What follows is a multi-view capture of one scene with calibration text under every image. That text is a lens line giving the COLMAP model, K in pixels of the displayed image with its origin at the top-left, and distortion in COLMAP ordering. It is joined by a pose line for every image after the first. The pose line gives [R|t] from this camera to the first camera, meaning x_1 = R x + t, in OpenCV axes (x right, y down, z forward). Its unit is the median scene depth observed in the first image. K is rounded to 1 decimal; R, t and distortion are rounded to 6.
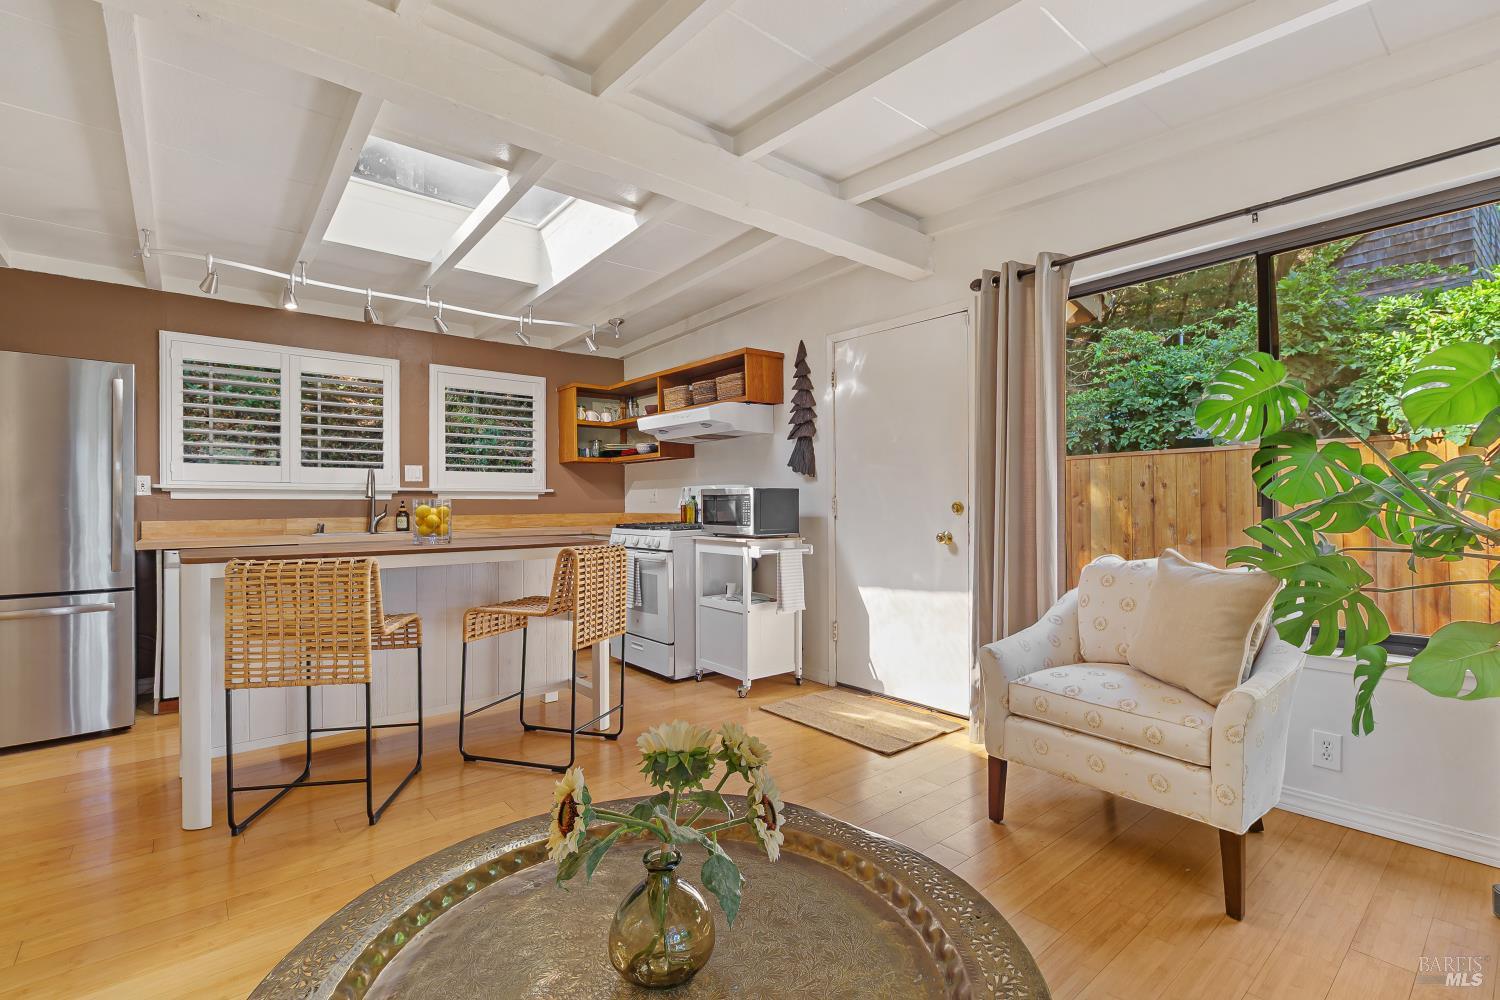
lens RADIAL K [[690.5, 0, 750.0], [0, 690.5, 500.0], [0, 0, 1]] dist [0.000461, 0.000099]
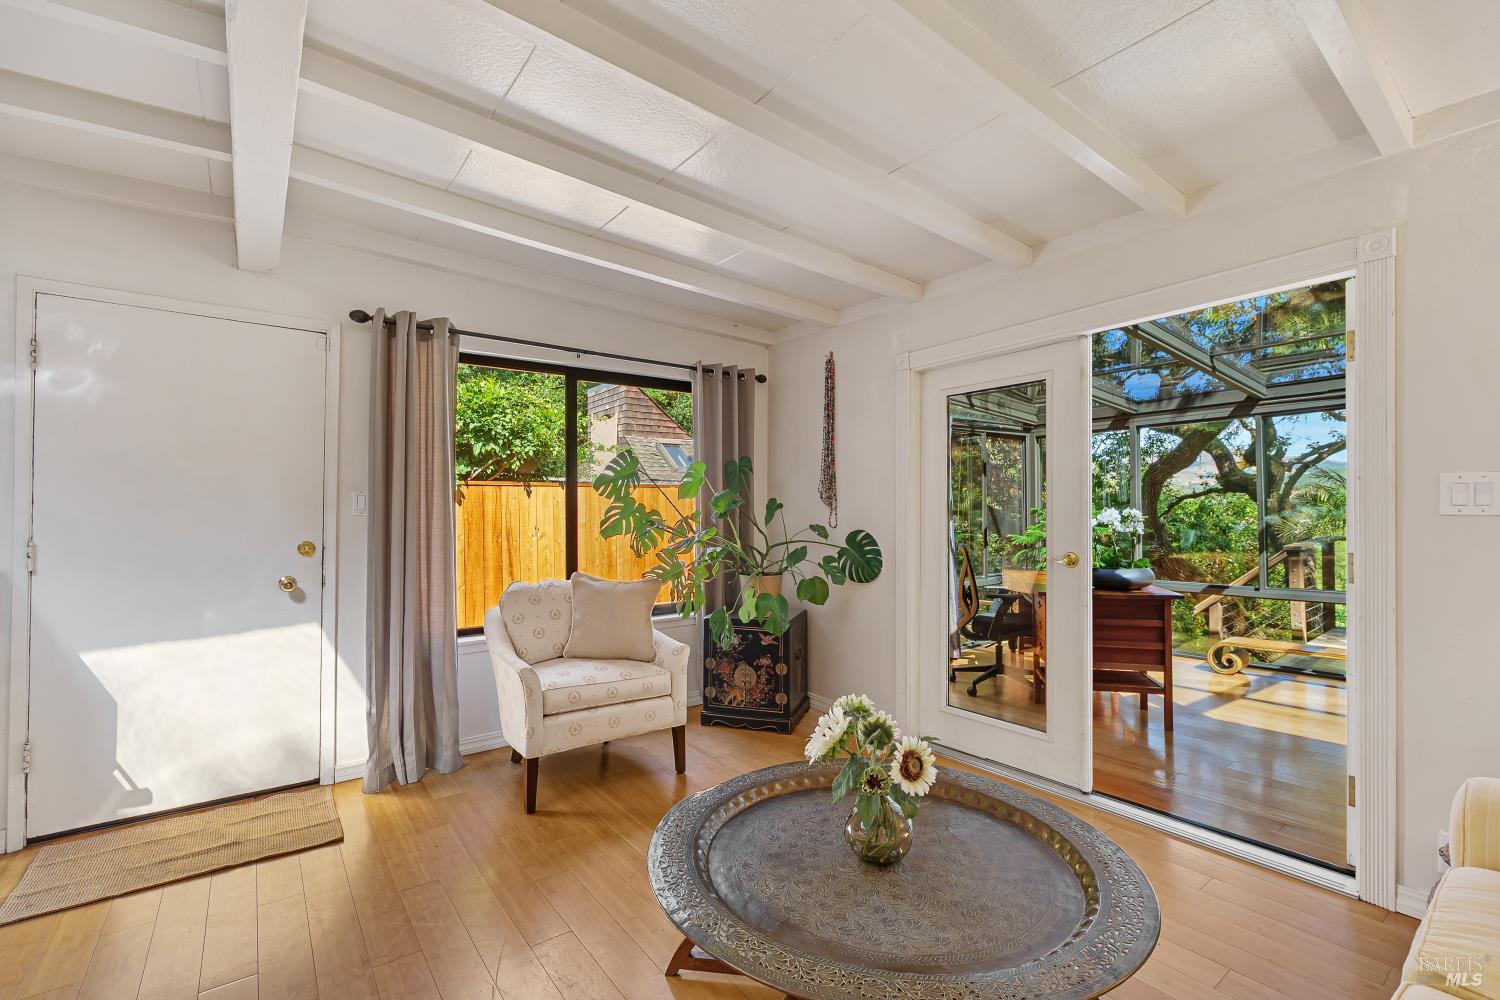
lens RADIAL K [[655.3, 0, 750.0], [0, 655.3, 500.0], [0, 0, 1]] dist [-0.000316, -0.000007]
pose [[0.058195, 0.025451, 0.997981, -0.600303], [0.003316, 0.999665, -0.025688, -0.032619], [-0.998300, 0.004804, 0.058091, 0.443434]]
